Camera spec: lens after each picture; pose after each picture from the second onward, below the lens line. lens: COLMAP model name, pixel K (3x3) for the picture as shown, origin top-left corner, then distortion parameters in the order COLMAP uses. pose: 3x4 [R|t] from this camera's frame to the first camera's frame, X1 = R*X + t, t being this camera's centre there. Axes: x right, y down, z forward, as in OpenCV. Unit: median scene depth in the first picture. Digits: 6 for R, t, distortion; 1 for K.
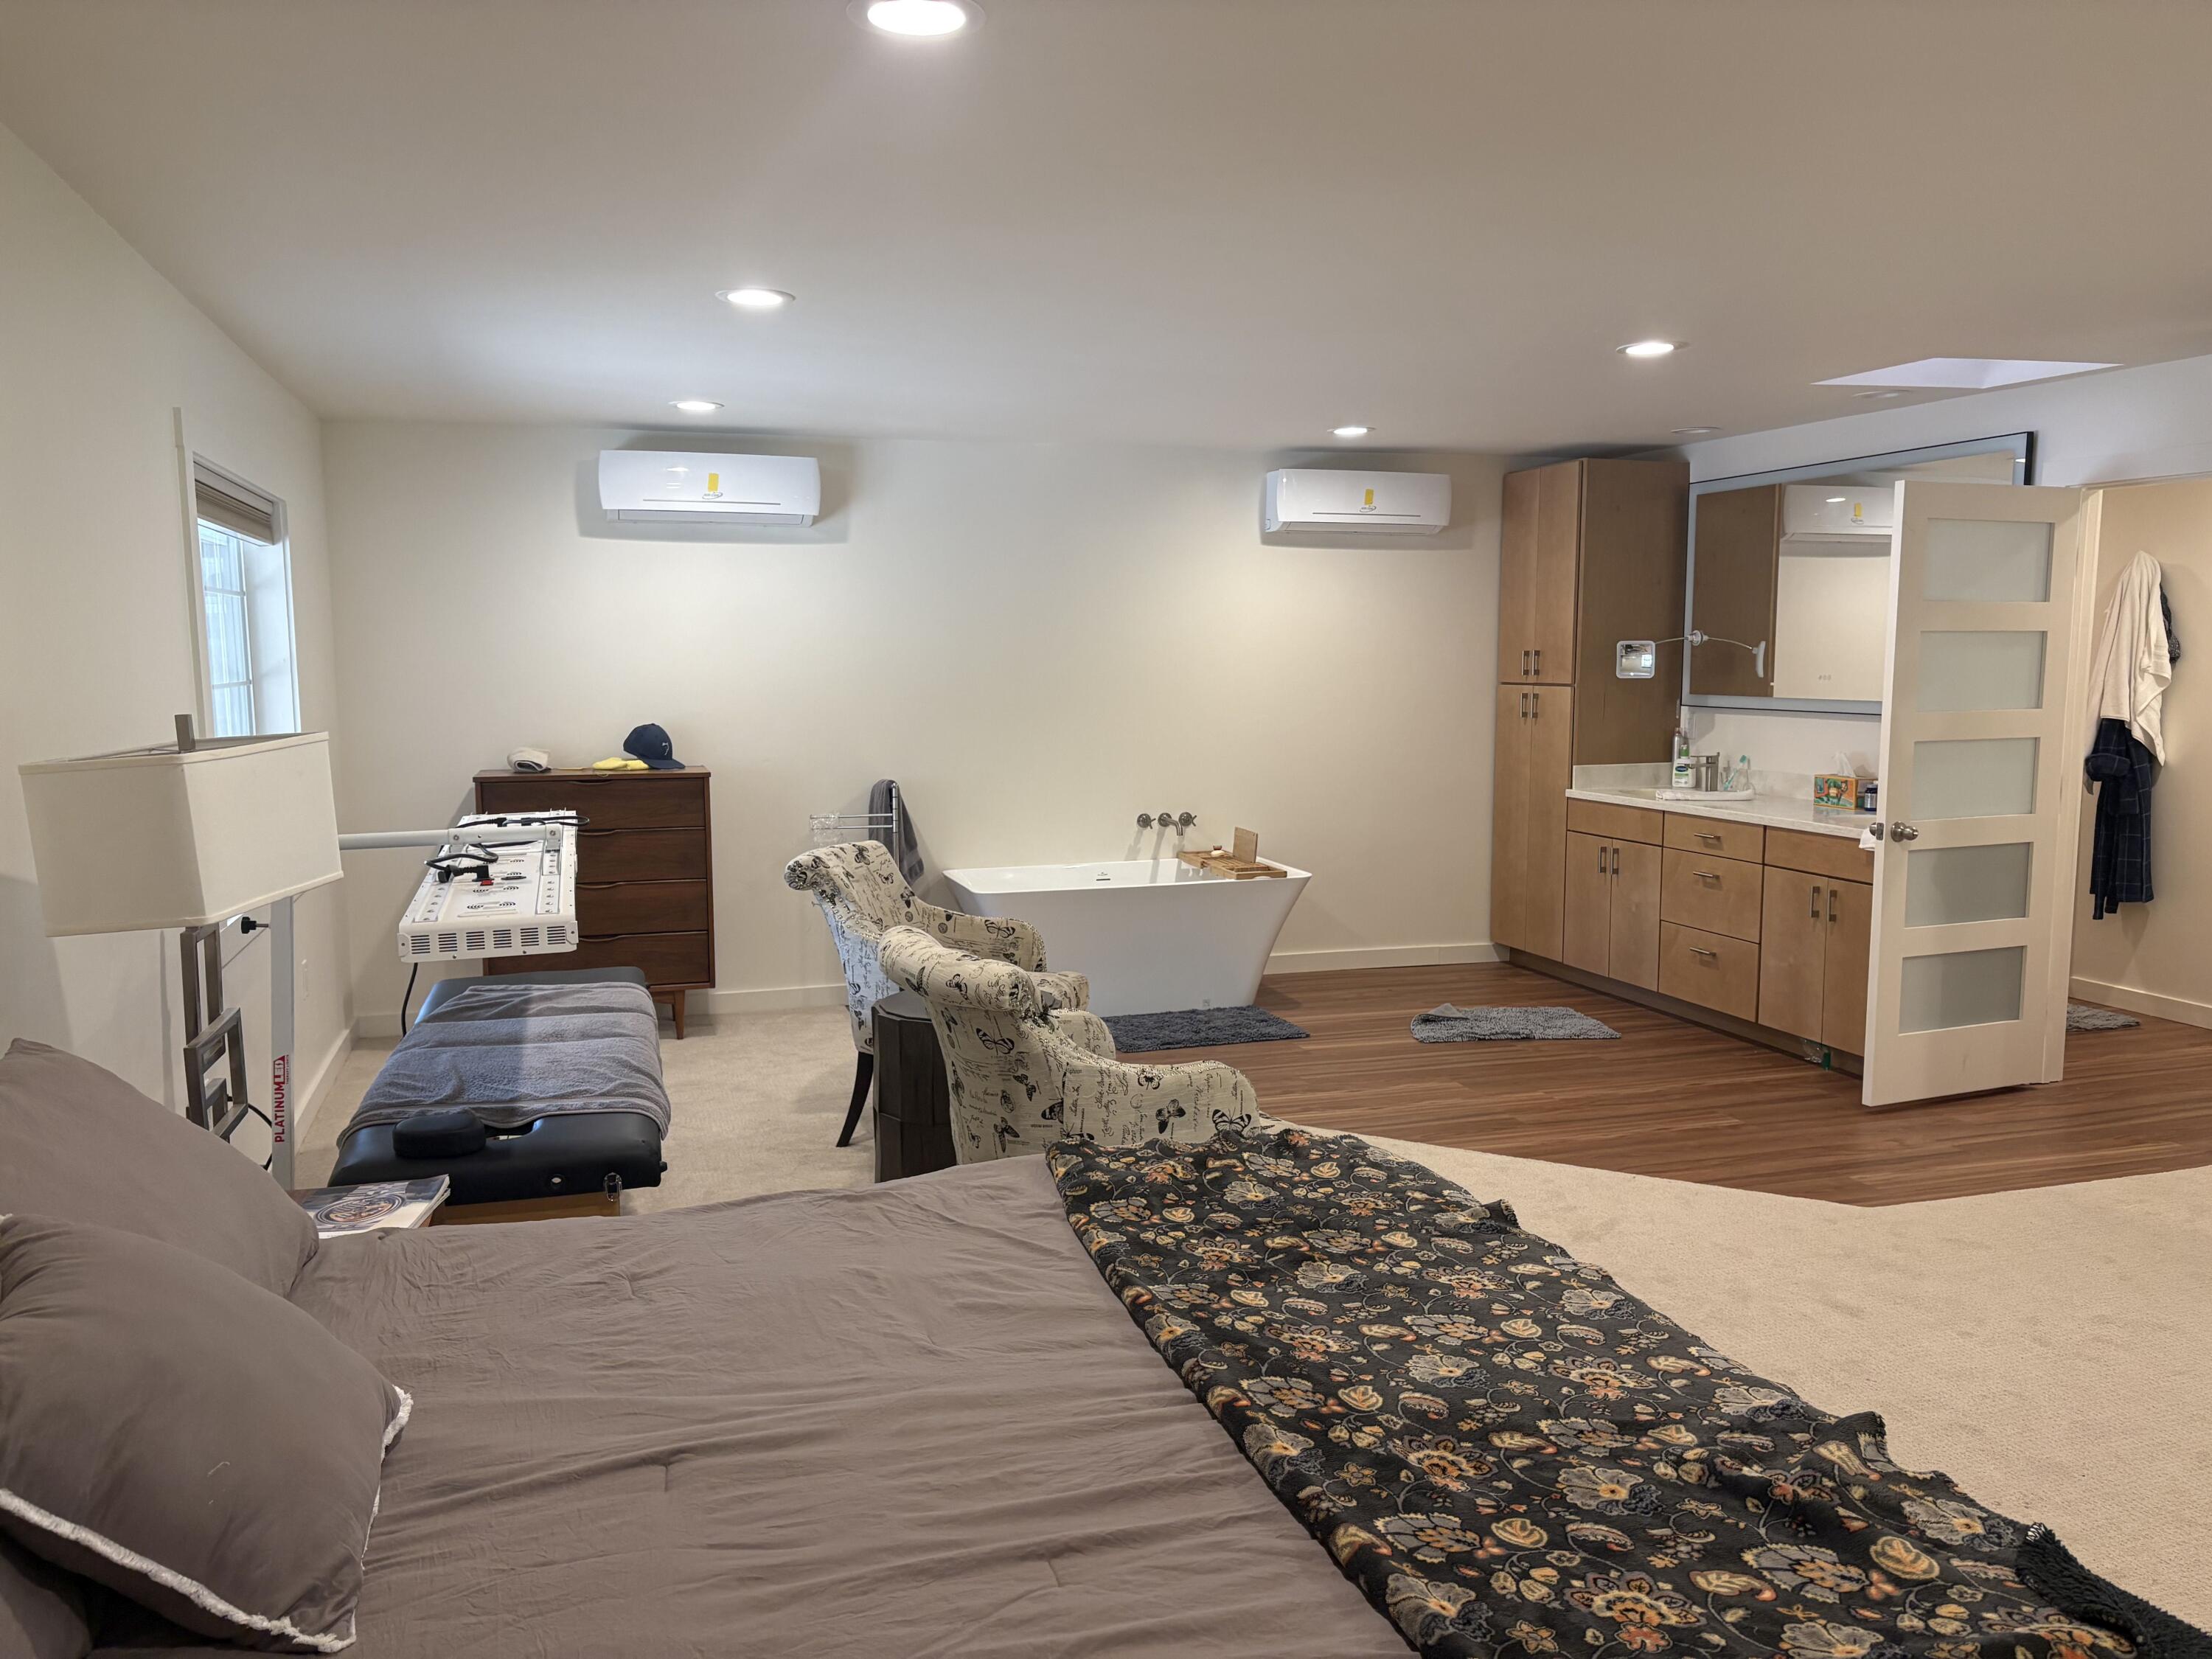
lens RADIAL K [[1662.7, 0, 1113.3], [0, 1662.7, 834.3], [0, 0, 1]] dist [0.046832, -0.044946]
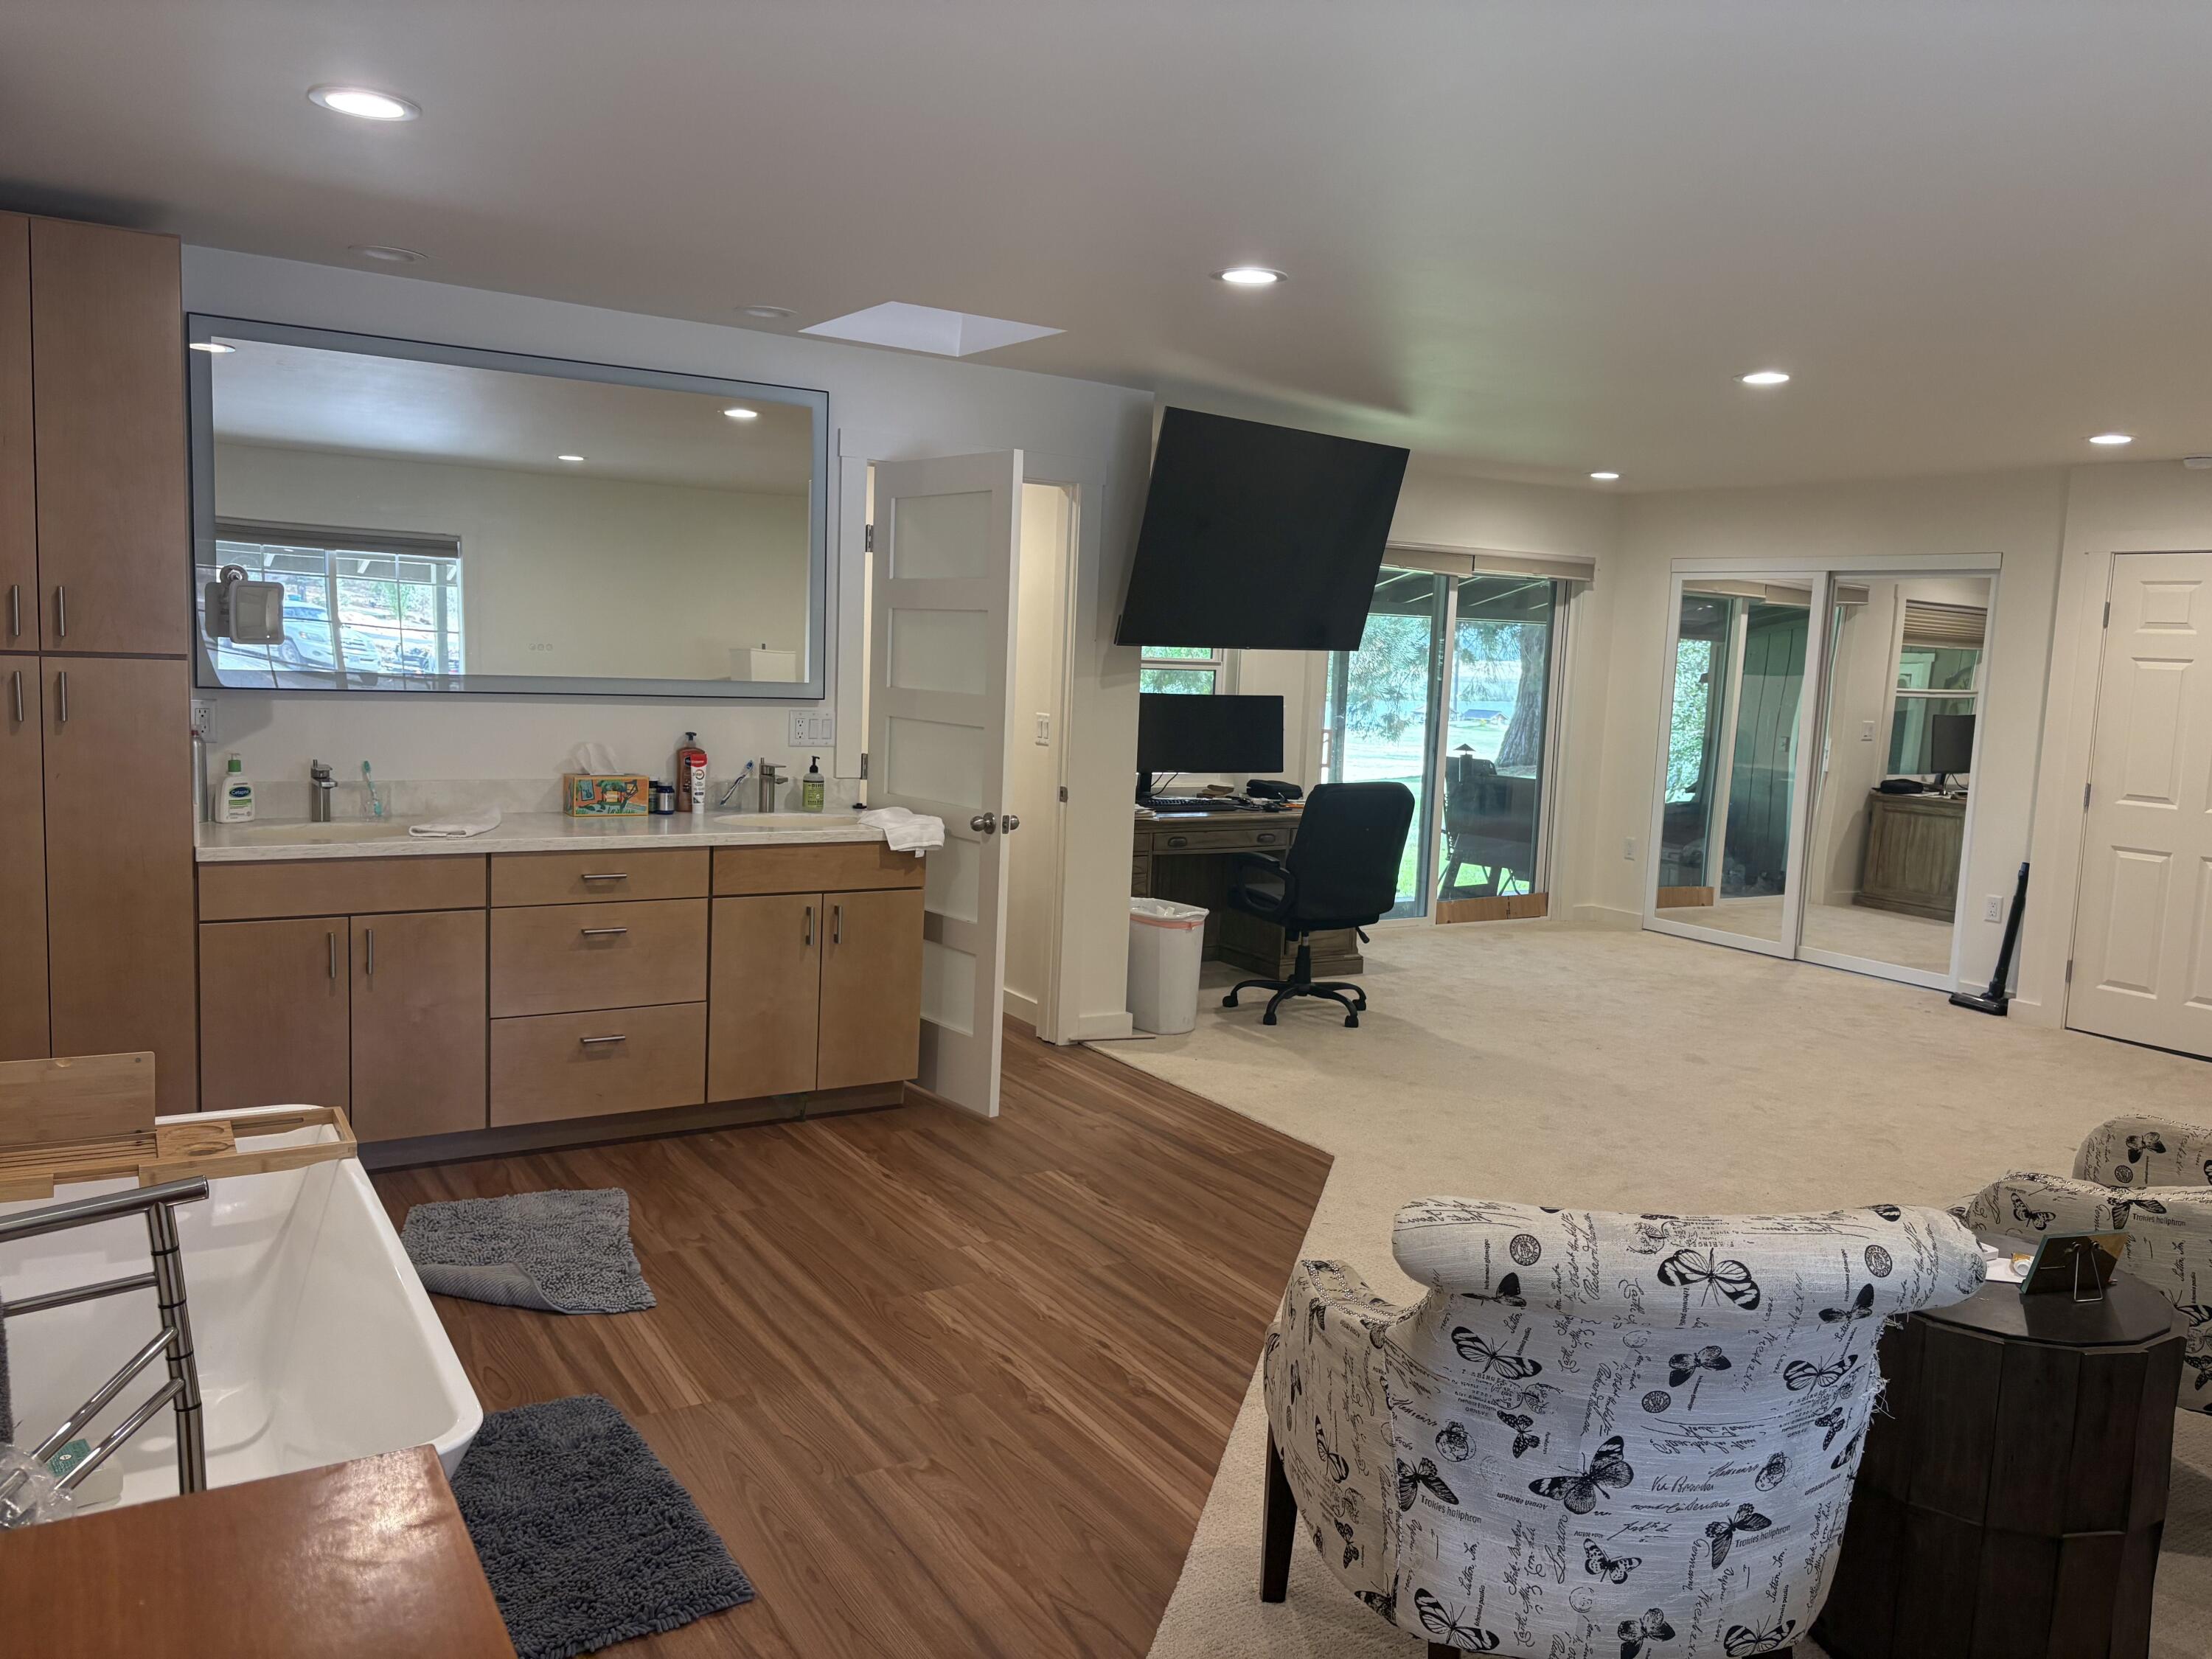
lens RADIAL K [[1662.7, 0, 1086.6], [0, 1662.7, 845.4], [0, 0, 1]] dist [0.046832, -0.044946]
pose [[-0.233736, -0.123114, 0.964474, -0.423967], [0.068433, 0.987408, 0.142626, -0.113020], [-0.969889, 0.099339, -0.222367, 1.108297]]
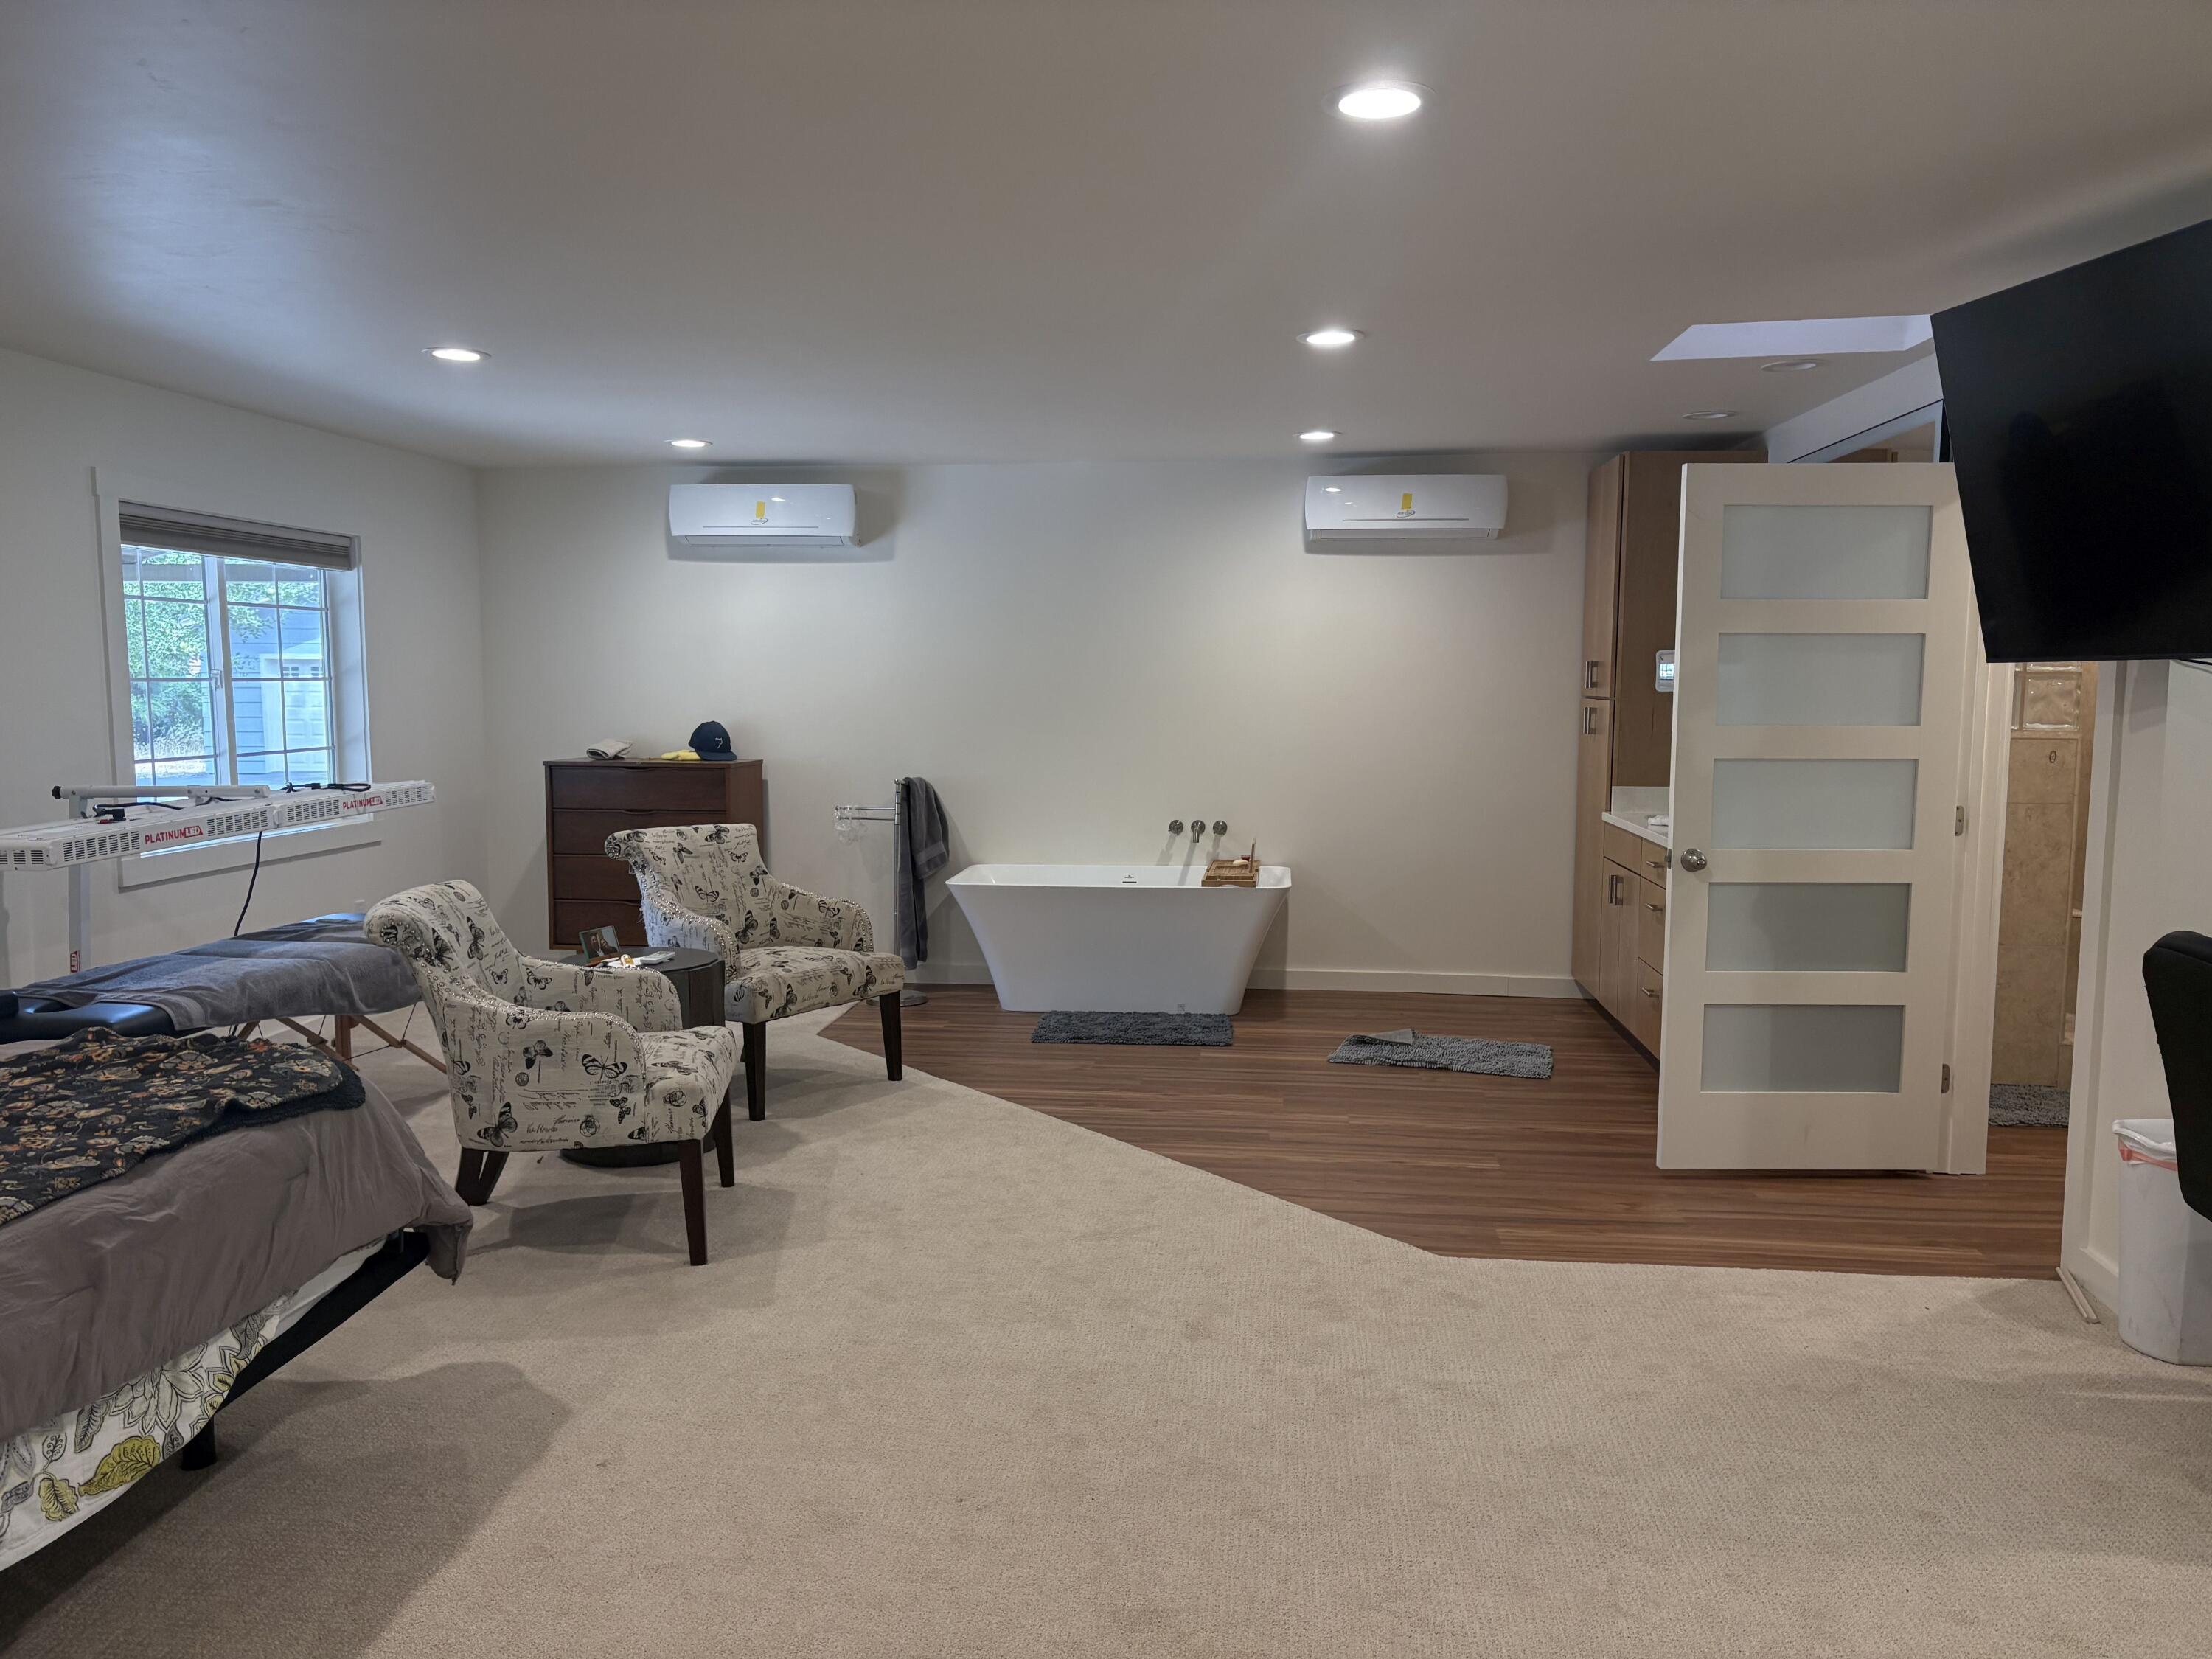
lens RADIAL K [[1662.7, 0, 1104.4], [0, 1662.7, 841.8], [0, 0, 1]] dist [0.046832, -0.044946]
pose [[0.917255, 0.044897, -0.395762, 0.508220], [-0.048721, 0.998812, 0.000388, 0.003362], [0.395310, 0.018926, 0.918353, 0.064576]]
